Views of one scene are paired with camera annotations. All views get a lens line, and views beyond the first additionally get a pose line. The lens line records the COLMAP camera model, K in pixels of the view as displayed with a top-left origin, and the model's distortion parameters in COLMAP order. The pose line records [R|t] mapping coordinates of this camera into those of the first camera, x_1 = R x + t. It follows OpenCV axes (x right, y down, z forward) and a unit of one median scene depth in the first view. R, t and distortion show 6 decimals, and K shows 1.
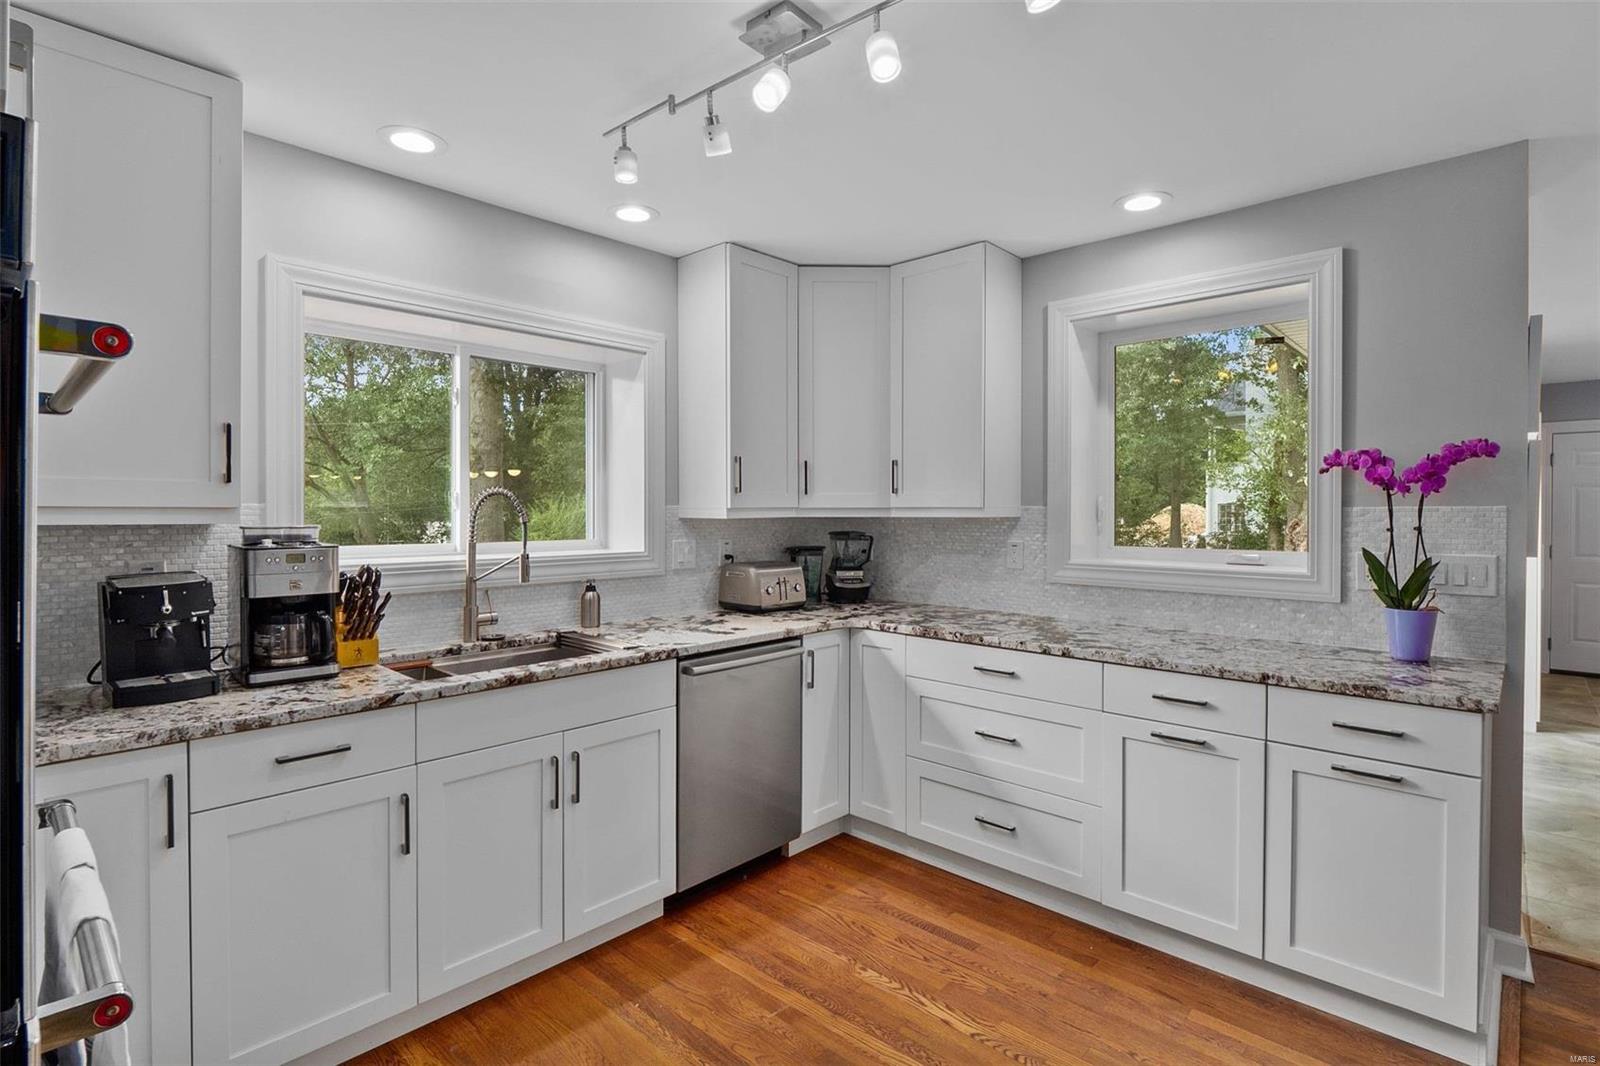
lens RADIAL K [[769.9, 0, 798.3], [0, 769.9, 509.2], [0, 0, 1]] dist [-0.022714, -0.000494]
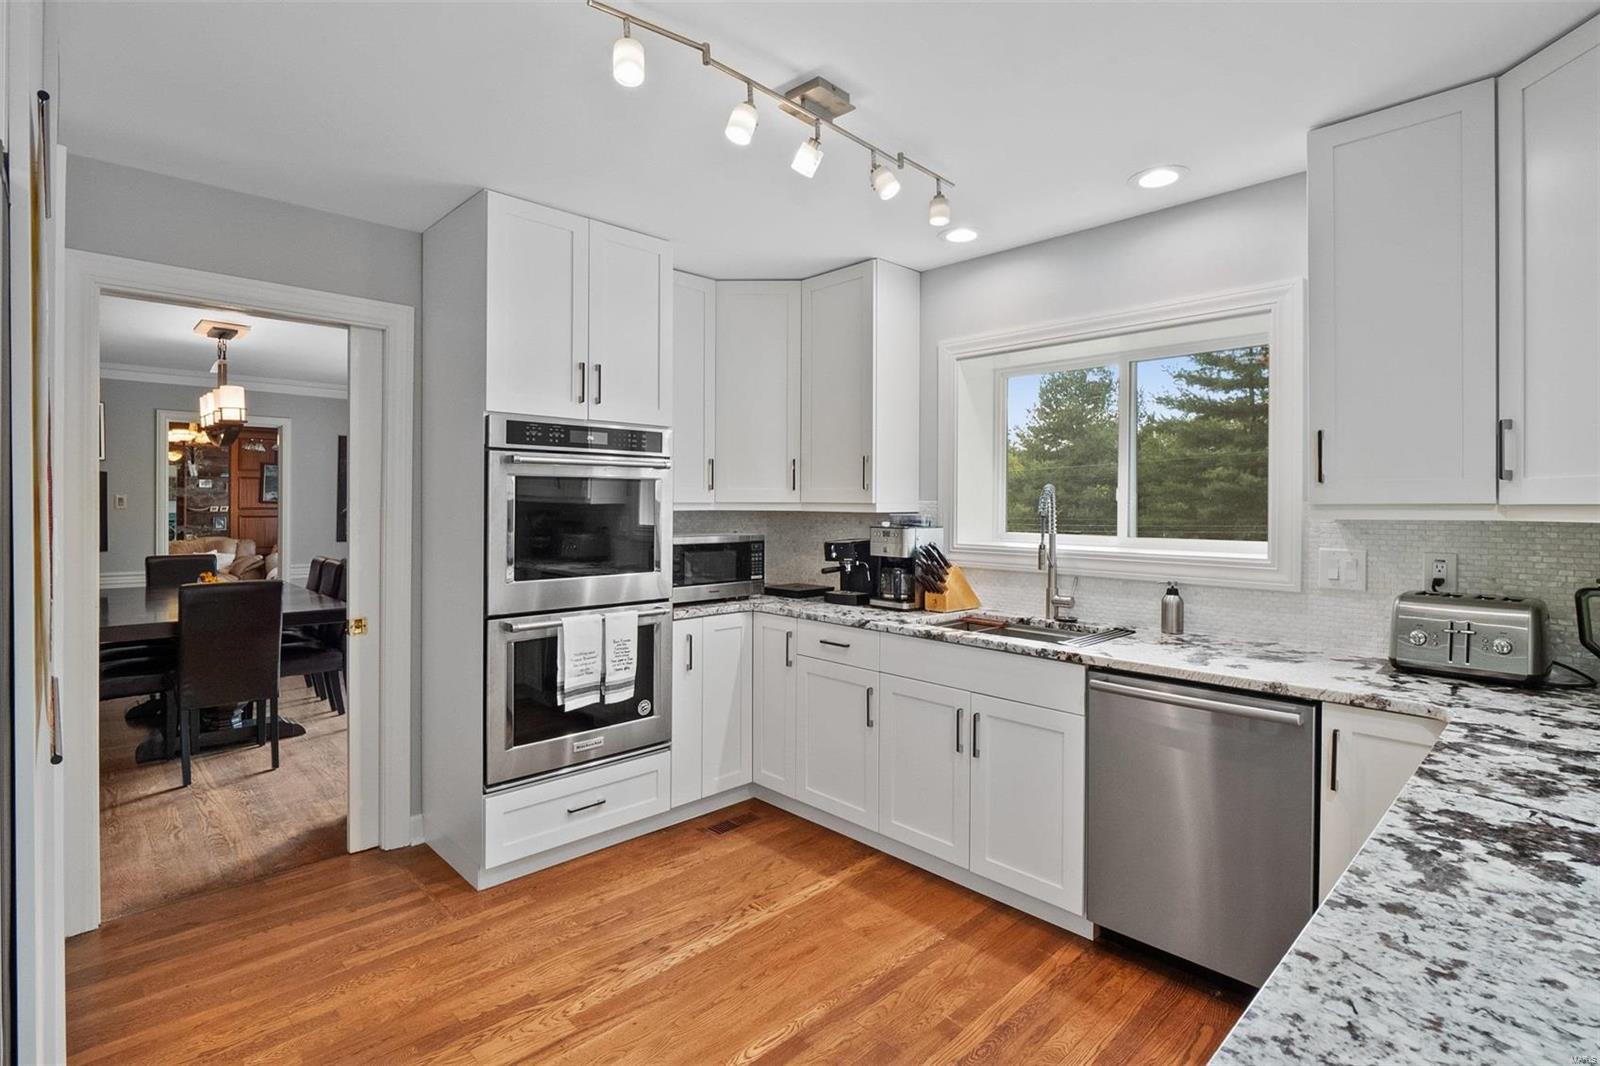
lens RADIAL K [[769.9, 0, 798.3], [0, 769.9, 509.2], [0, 0, 1]] dist [-0.022714, -0.000494]
pose [[-0.048452, 0.007524, -0.998797, 0.848839], [-0.008059, 0.999936, 0.007923, 0.000549], [0.998793, 0.008433, -0.048388, 0.755775]]
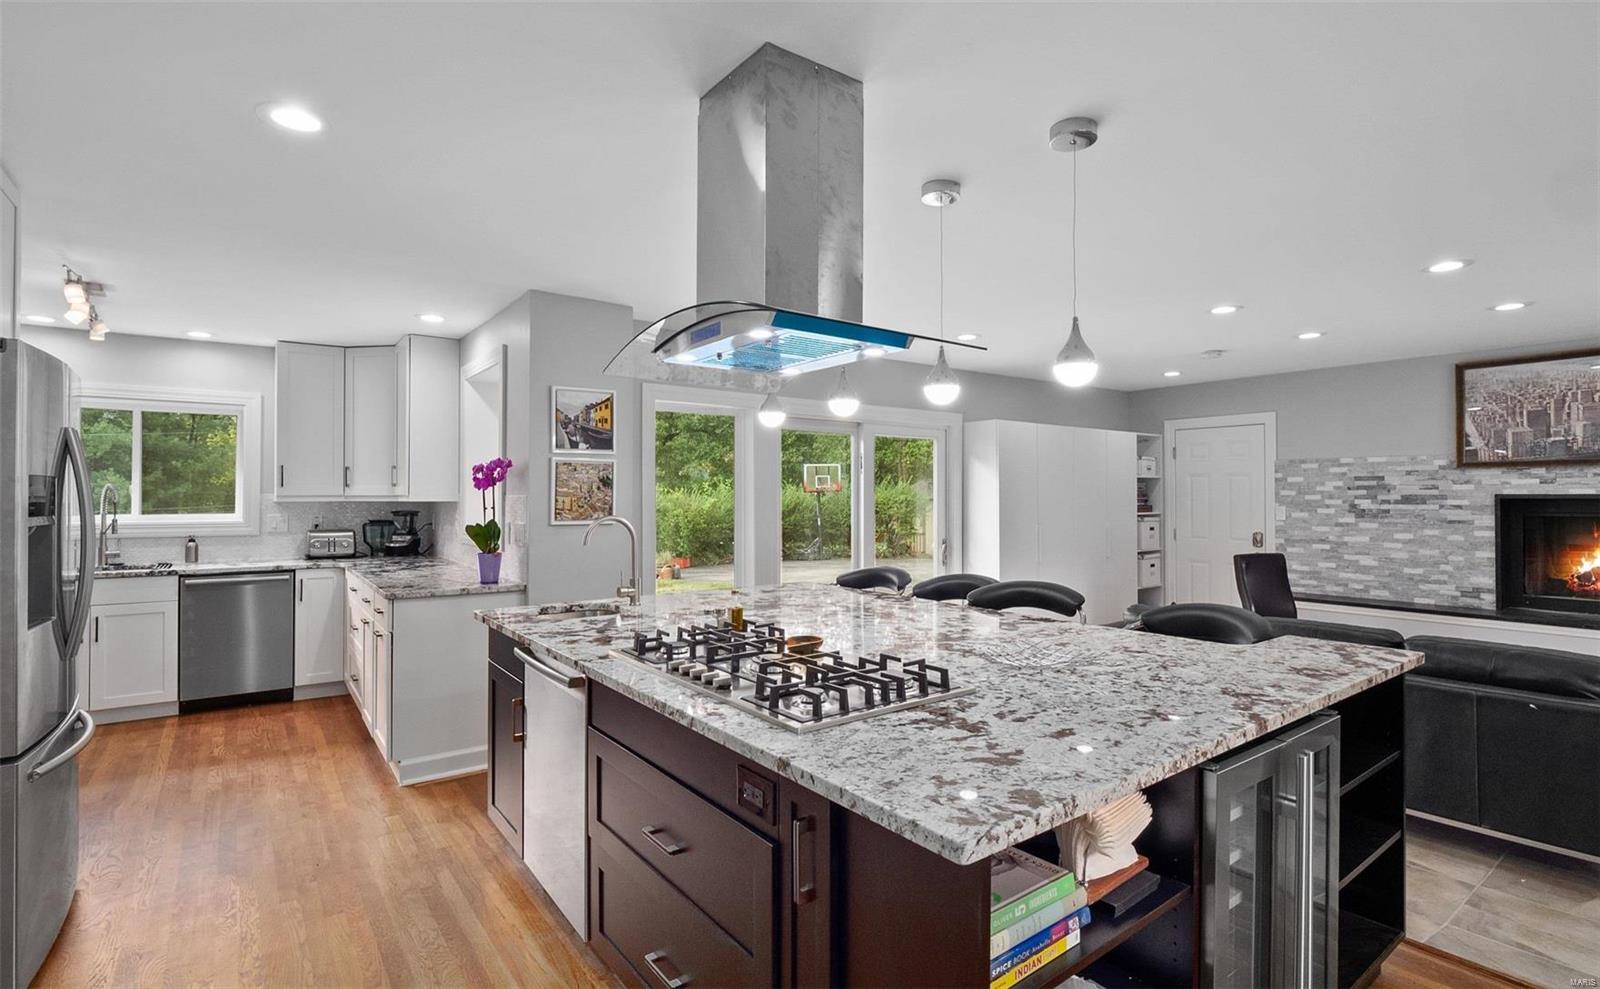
lens RADIAL K [[755.0, 0, 800.0], [0, 755.0, 494.5], [0, 0, 1]] dist [-0.018935, -0.000122]
pose [[0.985038, 0.004169, -0.172289, 1.801381], [-0.005042, 0.999977, -0.004626, -0.003649], [0.172266, 0.005425, 0.985036, -0.586395]]
